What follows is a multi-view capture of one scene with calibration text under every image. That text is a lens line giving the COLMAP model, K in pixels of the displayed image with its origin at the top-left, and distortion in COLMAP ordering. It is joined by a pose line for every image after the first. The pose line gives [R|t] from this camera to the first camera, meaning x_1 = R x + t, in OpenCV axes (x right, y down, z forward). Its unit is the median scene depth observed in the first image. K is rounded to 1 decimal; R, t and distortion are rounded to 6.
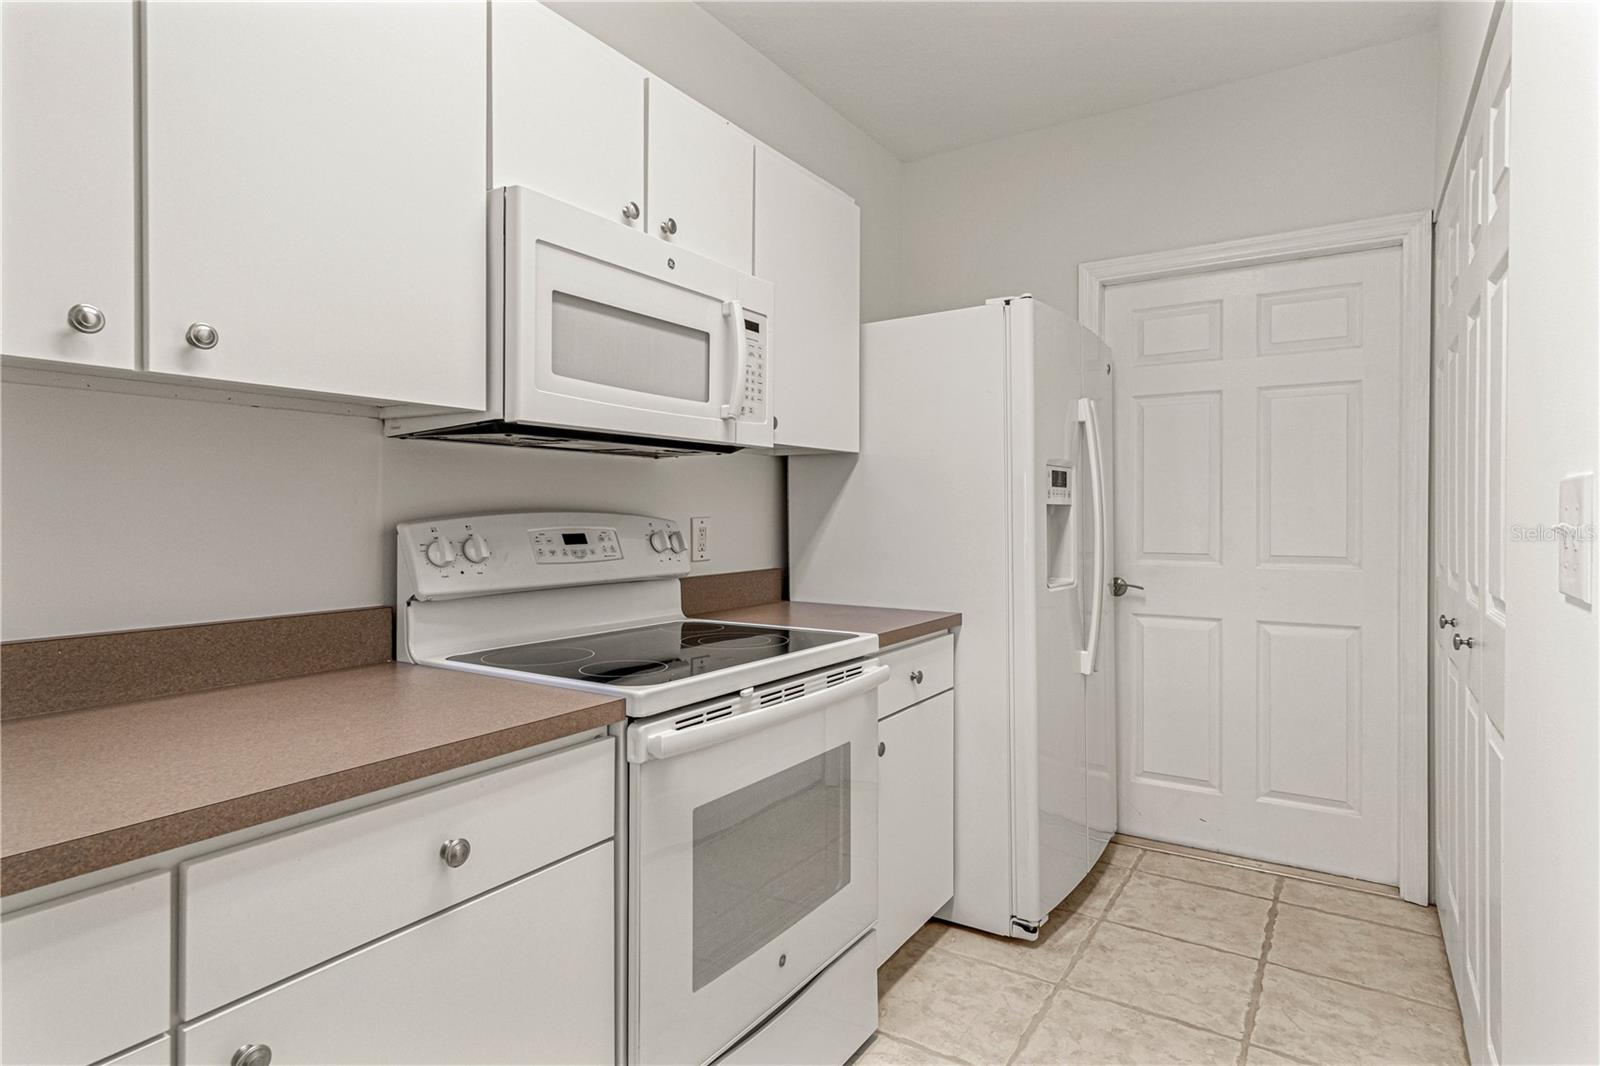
lens RADIAL K [[852.4, 0, 807.2], [0, 852.4, 516.3], [0, 0, 1]] dist [0.005996, 0.002109]
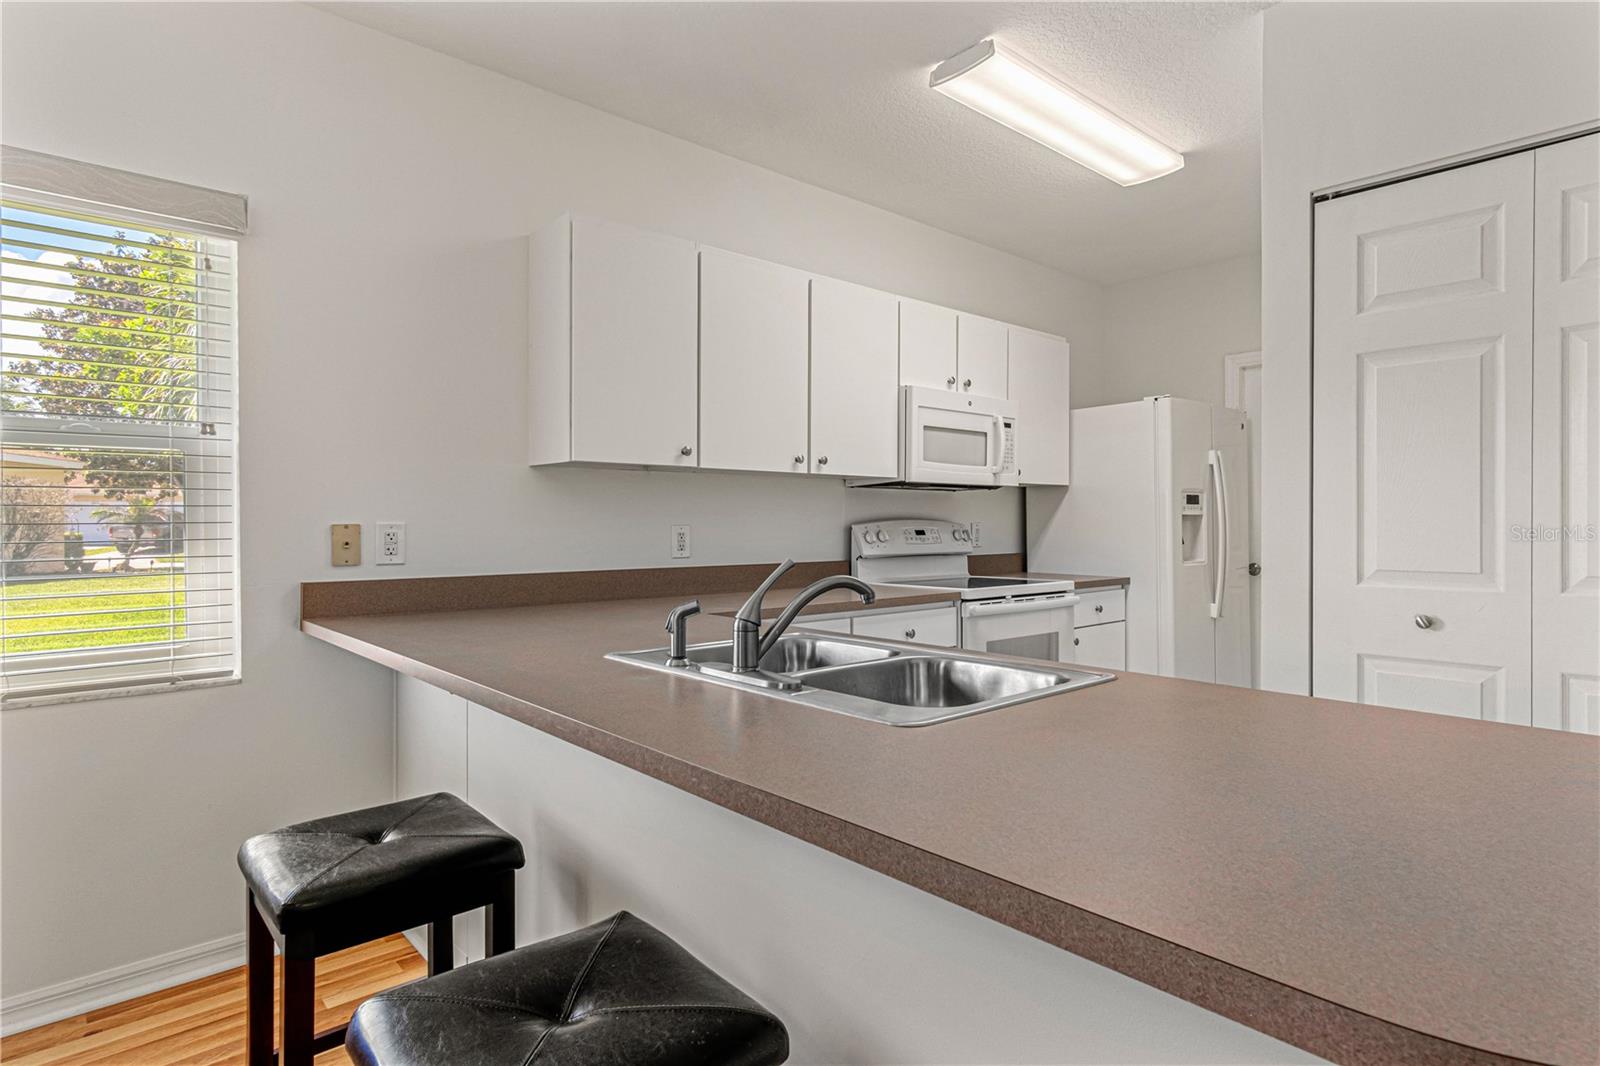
lens RADIAL K [[852.4, 0, 805.5], [0, 852.4, 522.8], [0, 0, 1]] dist [0.005996, 0.002109]
pose [[0.962765, -0.002178, -0.270333, 0.020866], [0.000786, 0.999986, -0.005259, 0.014327], [0.270340, 0.004850, 0.962753, -1.159597]]
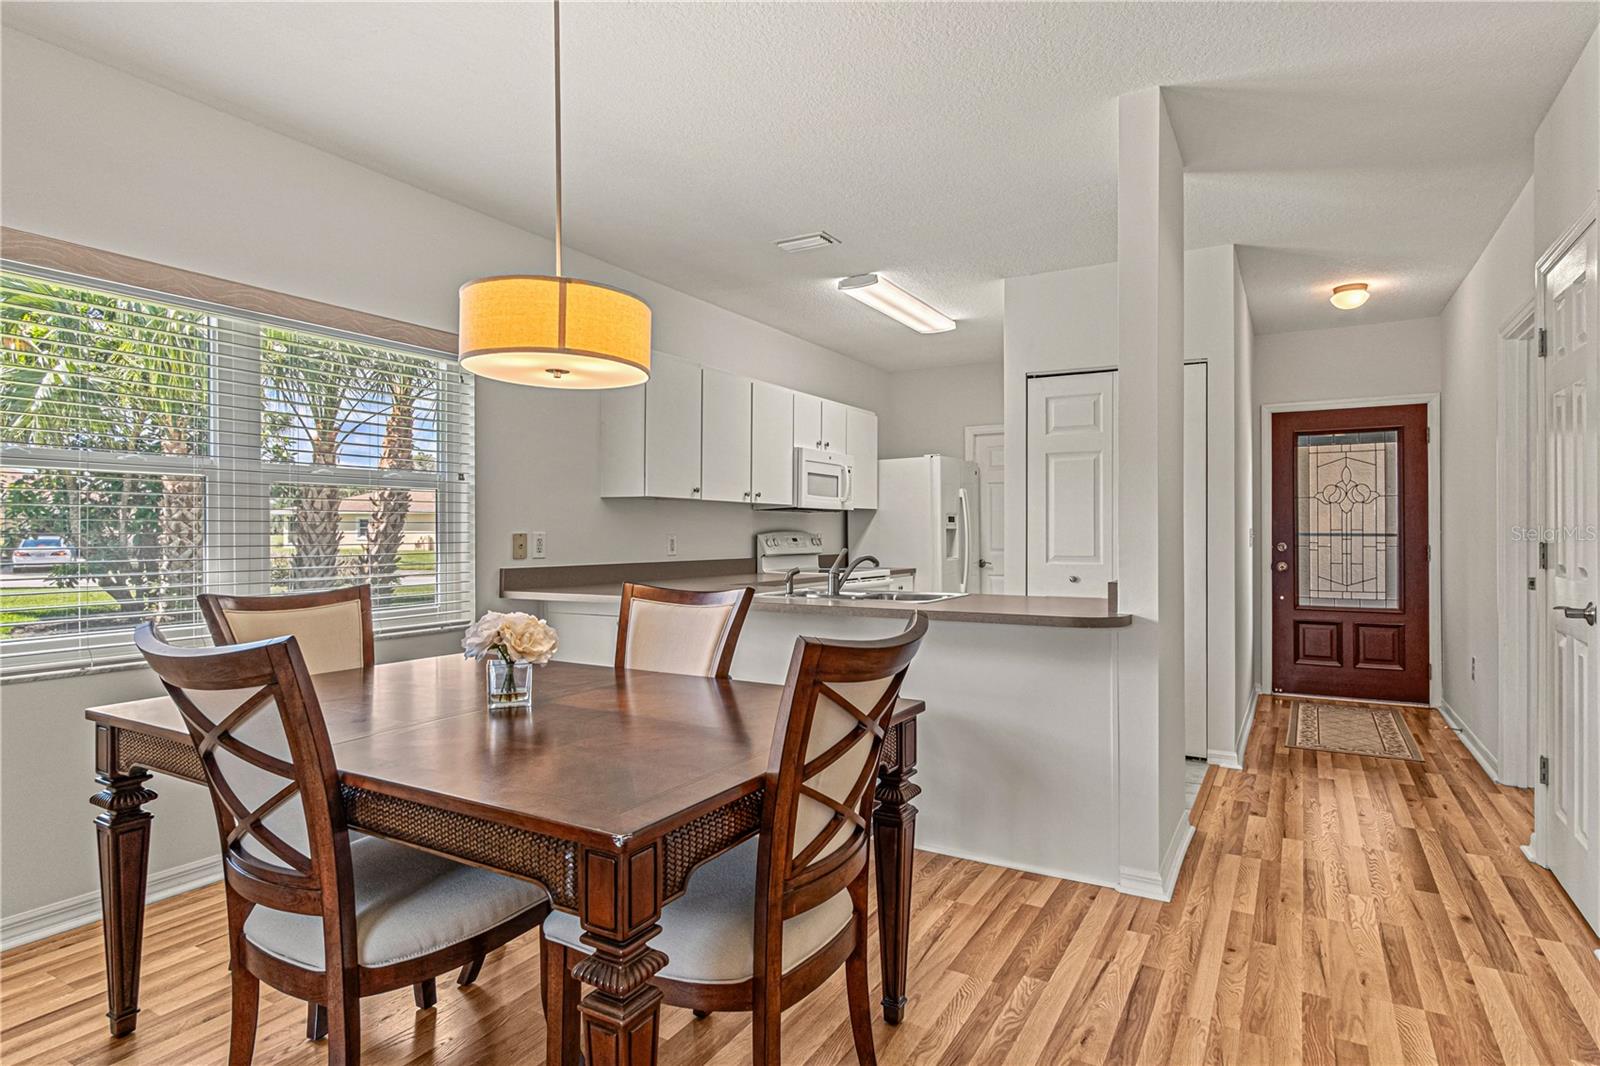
lens RADIAL K [[852.4, 0, 804.4], [0, 852.4, 530.2], [0, 0, 1]] dist [0.005996, 0.002109]
pose [[0.998817, -0.001031, 0.048623, -0.424669], [0.001477, 0.999957, -0.009148, 0.021205], [-0.048611, 0.009209, 0.998775, -2.360780]]
